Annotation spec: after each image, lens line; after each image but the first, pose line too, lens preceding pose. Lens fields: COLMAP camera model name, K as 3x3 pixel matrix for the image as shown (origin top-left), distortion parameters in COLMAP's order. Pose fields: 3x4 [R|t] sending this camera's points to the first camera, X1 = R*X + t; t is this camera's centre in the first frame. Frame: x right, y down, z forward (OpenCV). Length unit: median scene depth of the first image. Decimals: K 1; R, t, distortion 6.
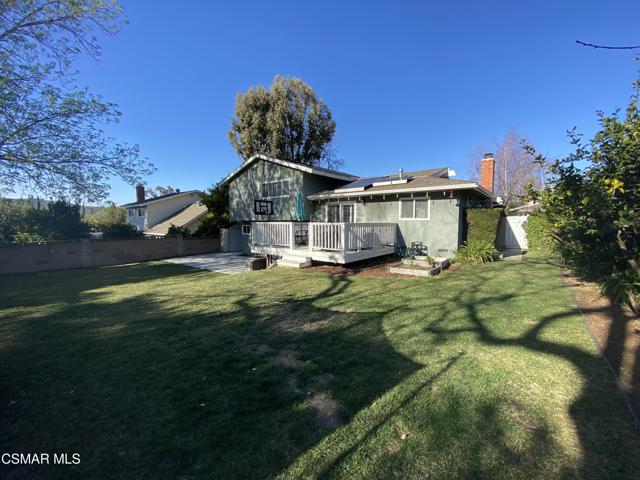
lens RADIAL K [[257.2, 0, 320.0], [0, 257.2, 240.0], [0, 0, 1]] dist [-0.008468, -0.000221]
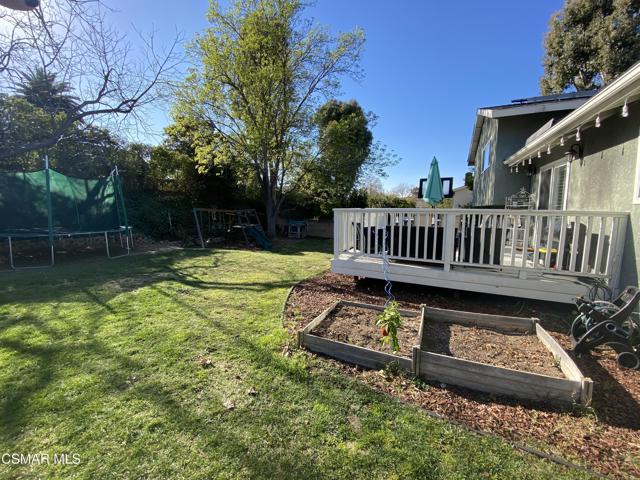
lens RADIAL K [[257.2, 0, 320.0], [0, 257.2, 240.0], [0, 0, 1]] dist [-0.008468, -0.000221]
pose [[0.198326, 0.101602, -0.974856, 0.788733], [-0.062681, 0.993892, 0.090834, -0.061968], [0.978130, 0.043090, 0.203483, 0.933105]]
